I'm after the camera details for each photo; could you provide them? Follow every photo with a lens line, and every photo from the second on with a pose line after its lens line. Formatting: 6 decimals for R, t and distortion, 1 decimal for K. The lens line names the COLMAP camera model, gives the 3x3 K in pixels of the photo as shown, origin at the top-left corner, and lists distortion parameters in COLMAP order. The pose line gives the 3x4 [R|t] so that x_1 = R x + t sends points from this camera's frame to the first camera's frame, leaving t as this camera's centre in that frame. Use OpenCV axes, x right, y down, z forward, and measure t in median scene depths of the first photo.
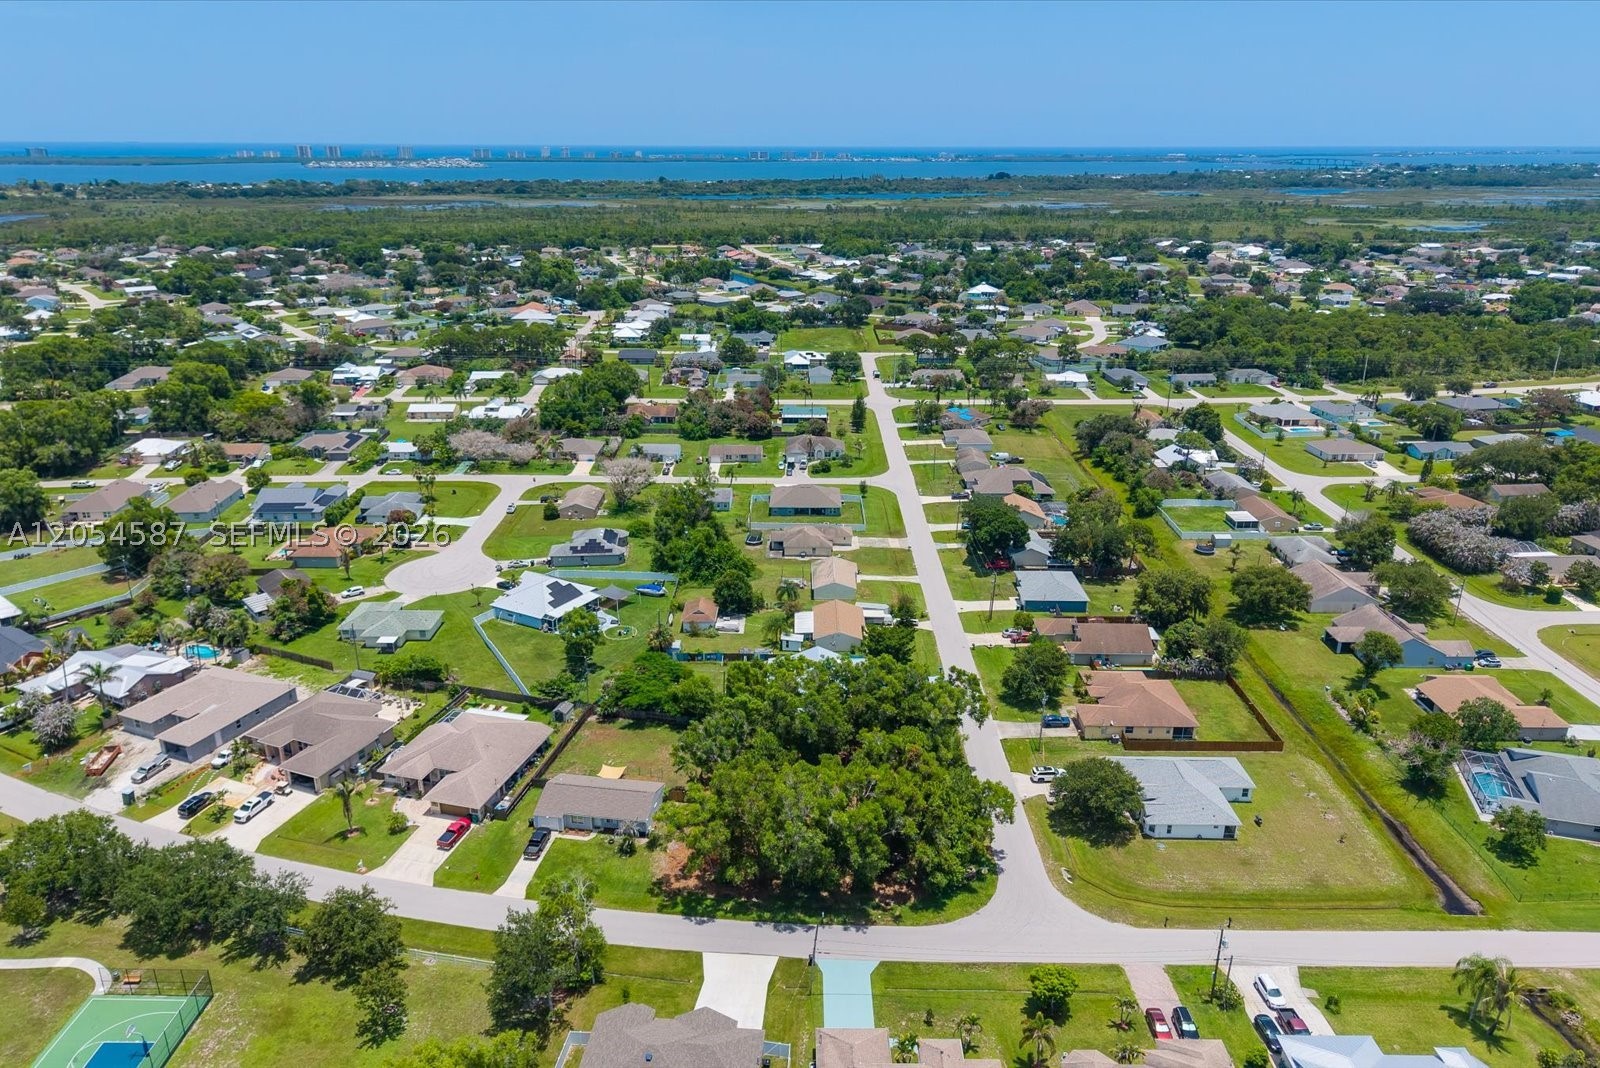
lens RADIAL K [[1071.2, 0, 800.0], [0, 1071.2, 534.0], [0, 0, 1]] dist [0.081998, -0.094955]
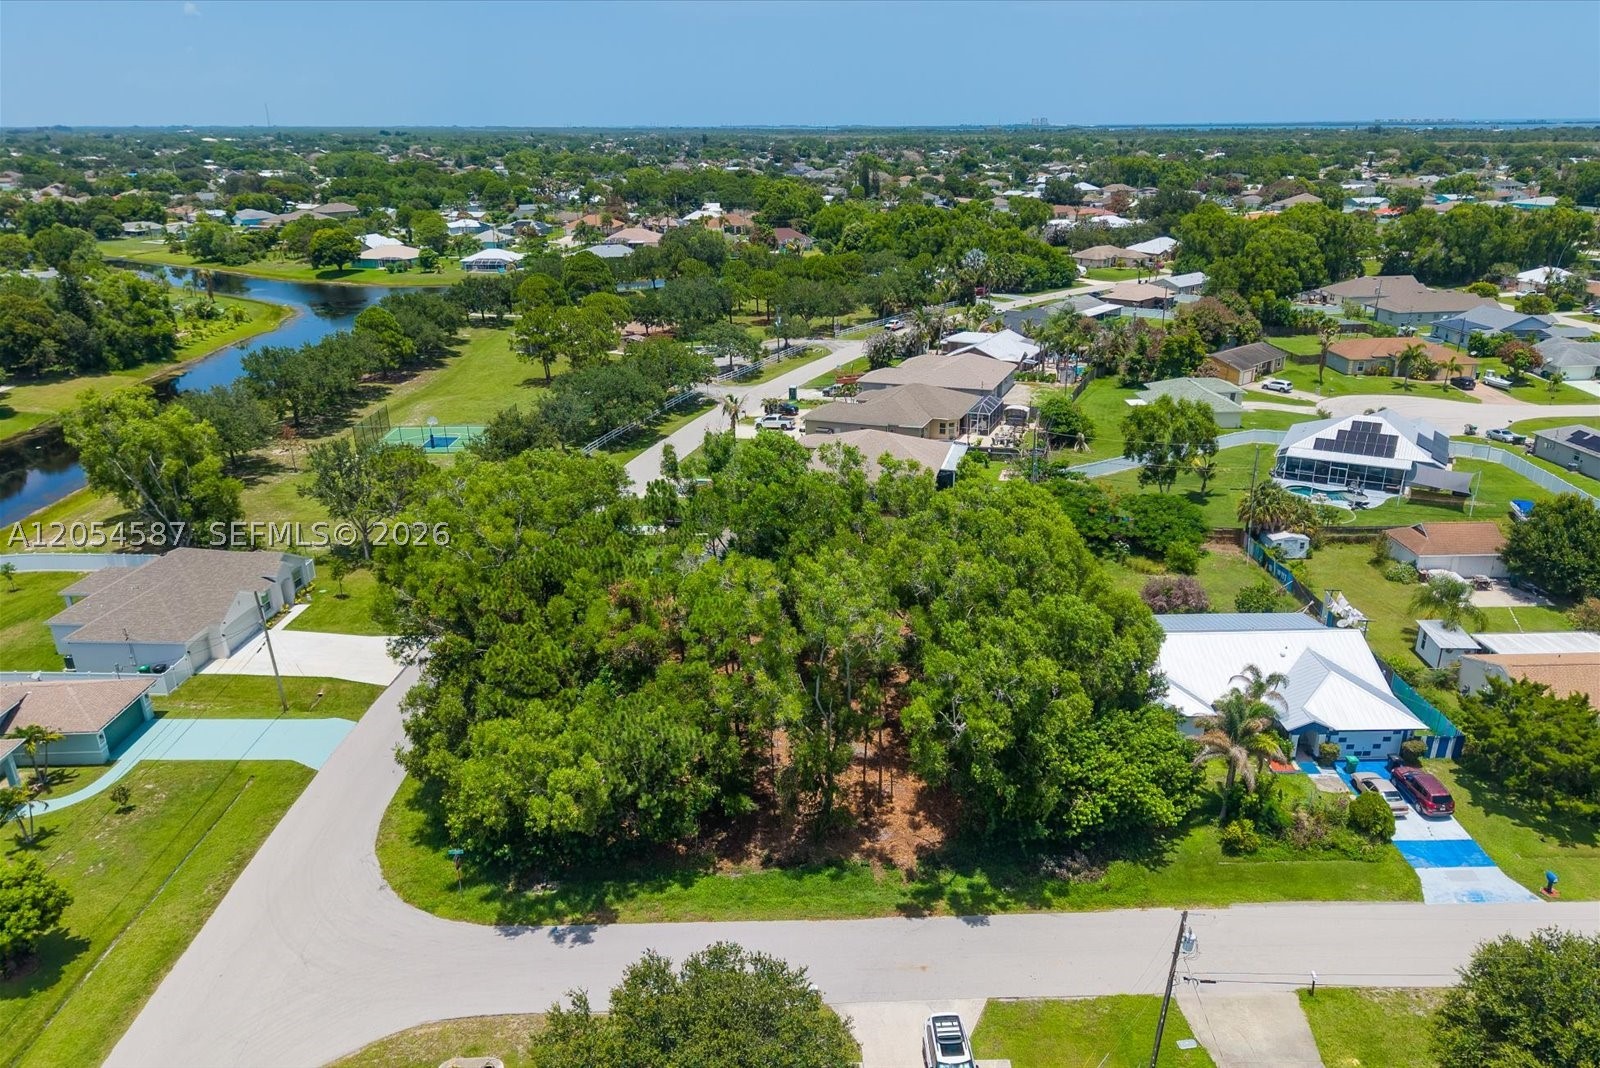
lens RADIAL K [[1131.8, 0, 841.7], [0, 1131.8, 537.9], [0, 0, 1]] dist [0.033401, -0.002257]
pose [[0.042268, 0.341602, -0.938894, 0.263046], [-0.336305, 0.889760, 0.308586, 0.004711], [0.940804, 0.302711, 0.152491, 0.490415]]
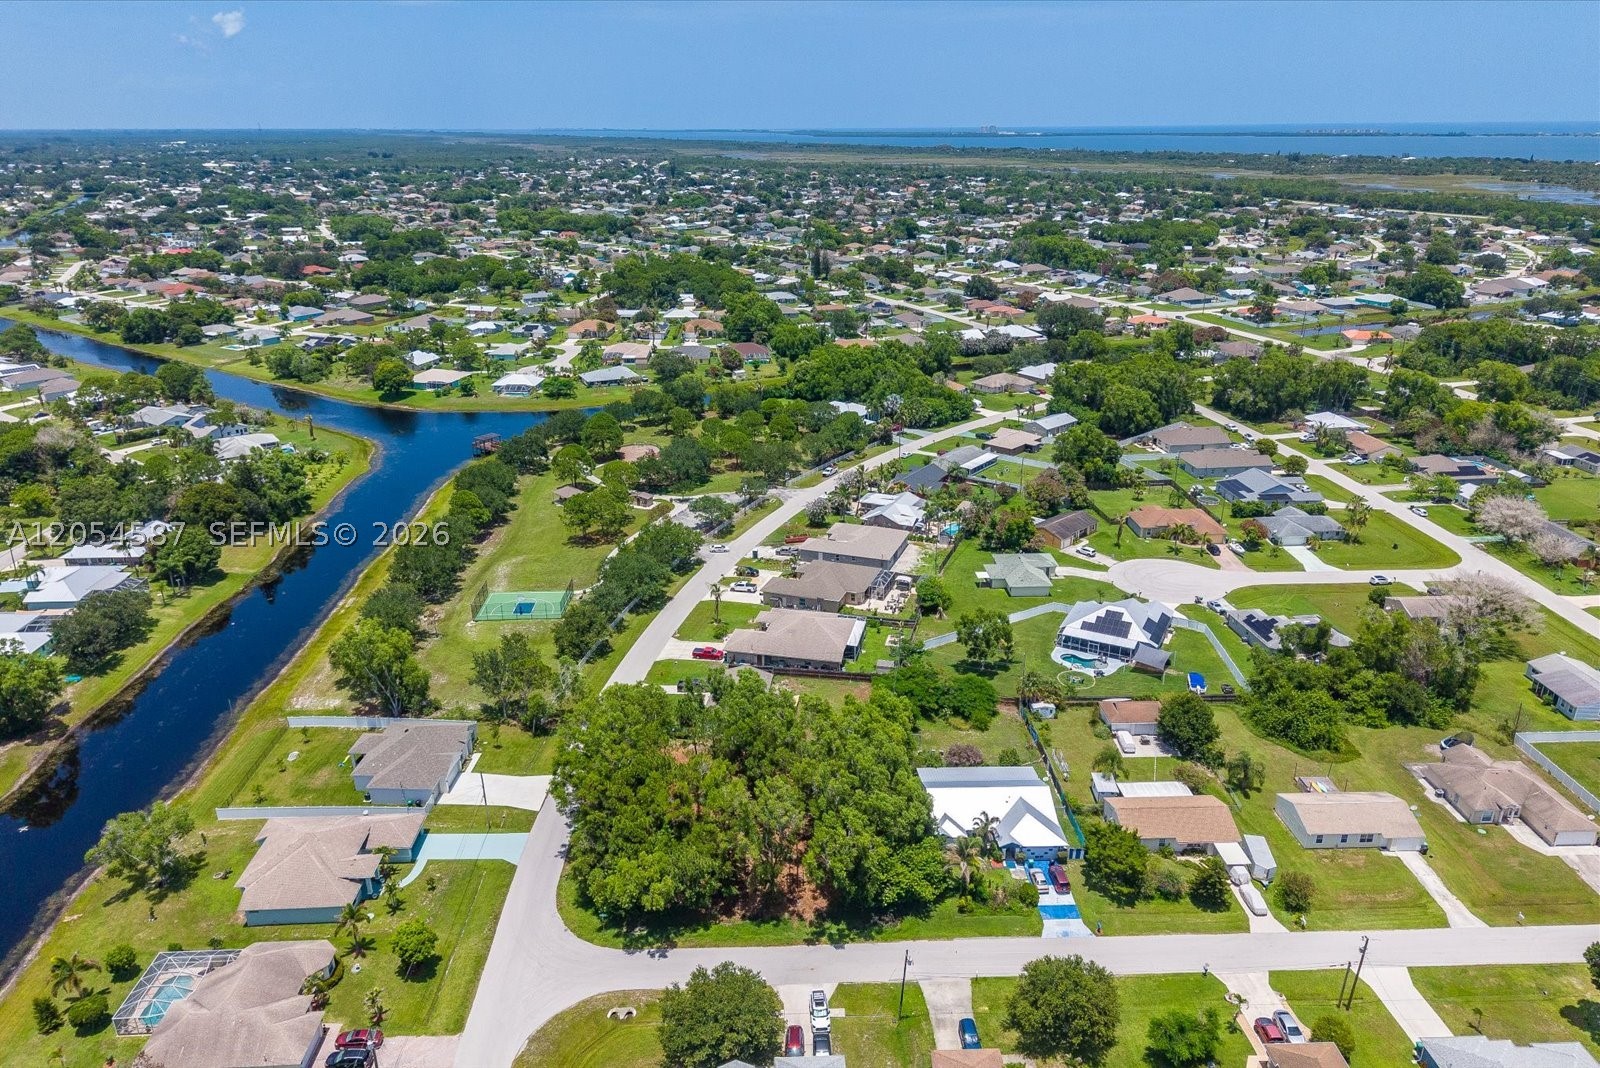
lens RADIAL K [[1071.2, 0, 800.0], [0, 1071.2, 534.0], [0, 0, 1]] dist [0.081998, -0.094955]
pose [[0.042095, 0.351088, -0.935396, 0.444959], [-0.335077, 0.886965, 0.317831, -0.160684], [0.941250, 0.300050, 0.154978, 0.433207]]
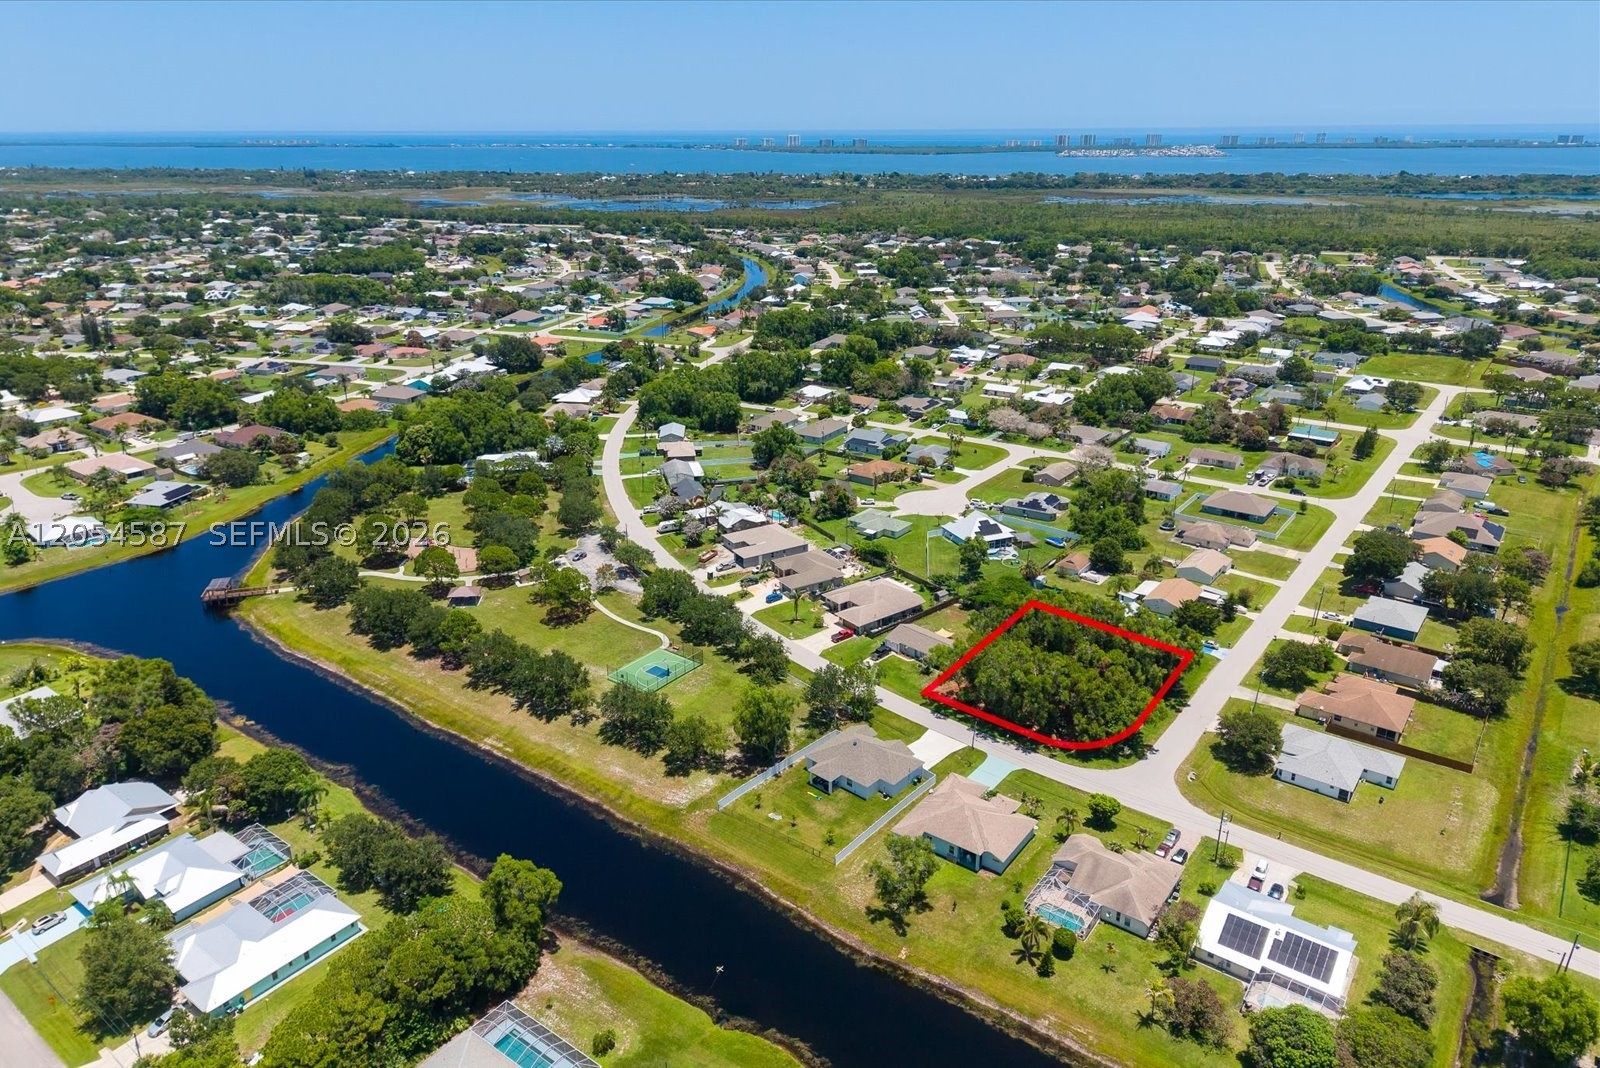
lens RADIAL K [[1048.9, 0, 800.0], [0, 1048.9, 534.0], [0, 0, 1]] dist [0.076346, -0.082107]
pose [[0.801713, 0.207140, -0.560669, 0.266373], [-0.195393, 0.977318, 0.081675, -0.002296], [0.564870, 0.044071, 0.824002, -0.211212]]
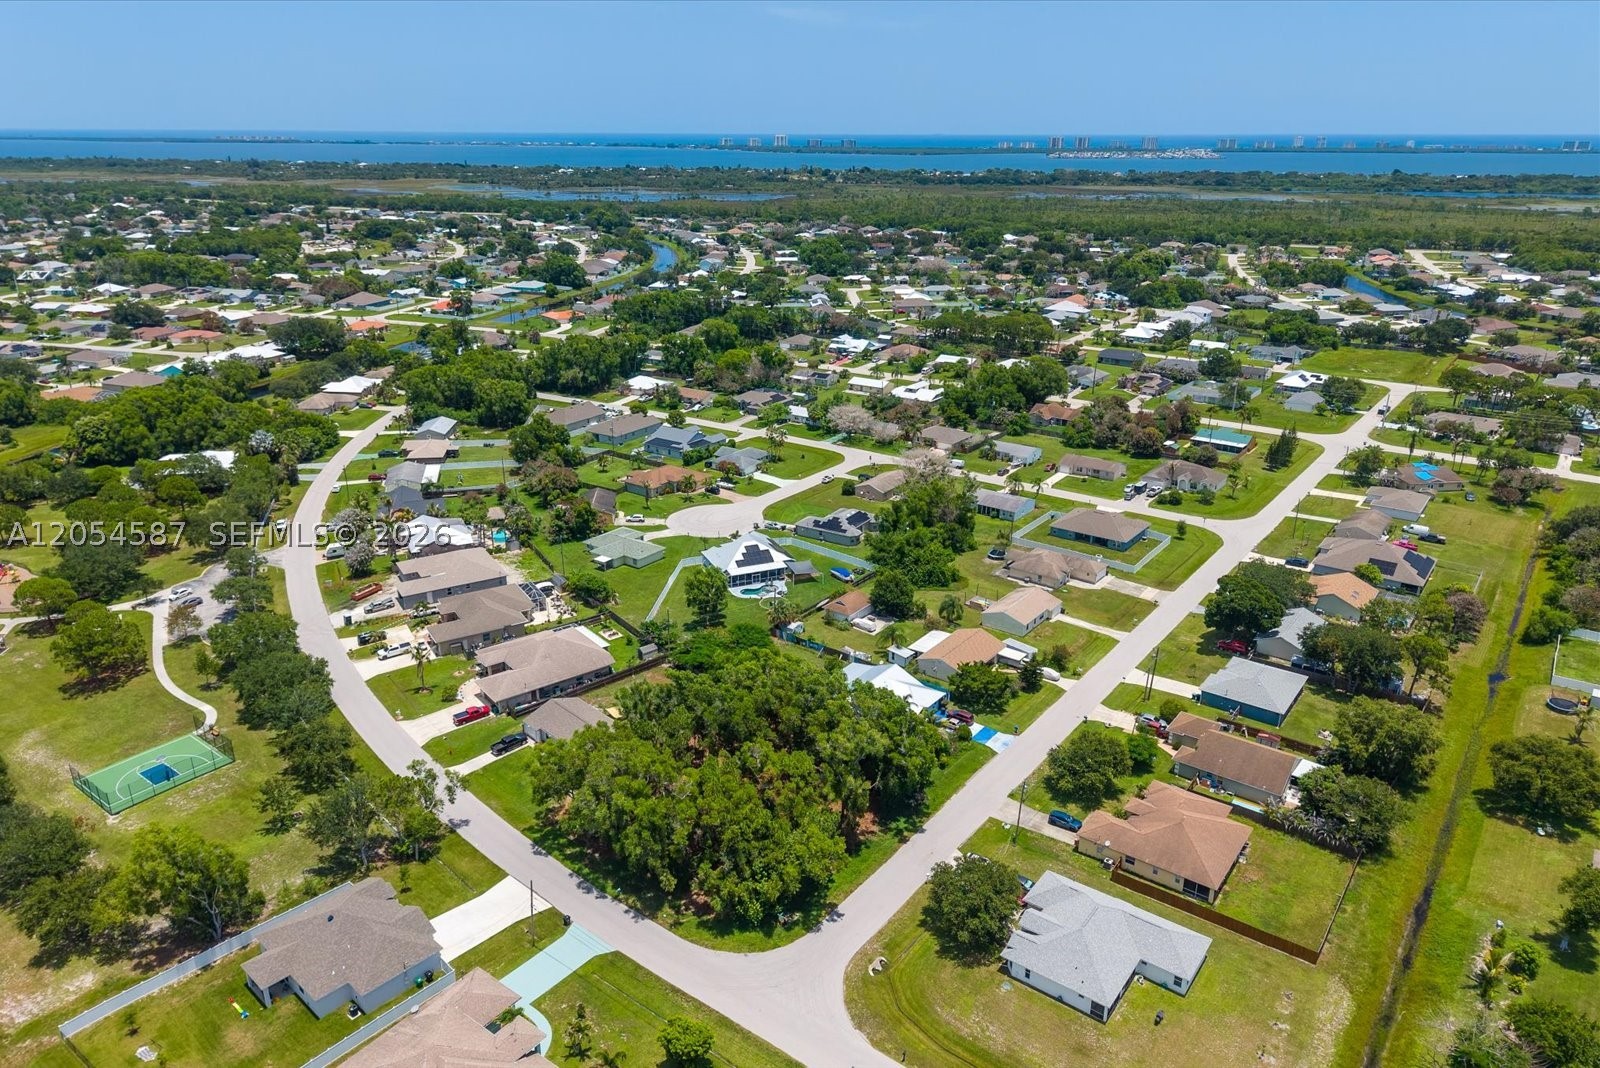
lens RADIAL K [[1071.2, 0, 800.0], [0, 1071.2, 534.0], [0, 0, 1]] dist [0.081998, -0.094955]
pose [[0.803054, 0.207595, -0.558577, 0.301363], [-0.203001, 0.976594, 0.071101, -0.038420], [0.560263, 0.056294, 0.826400, 0.104662]]
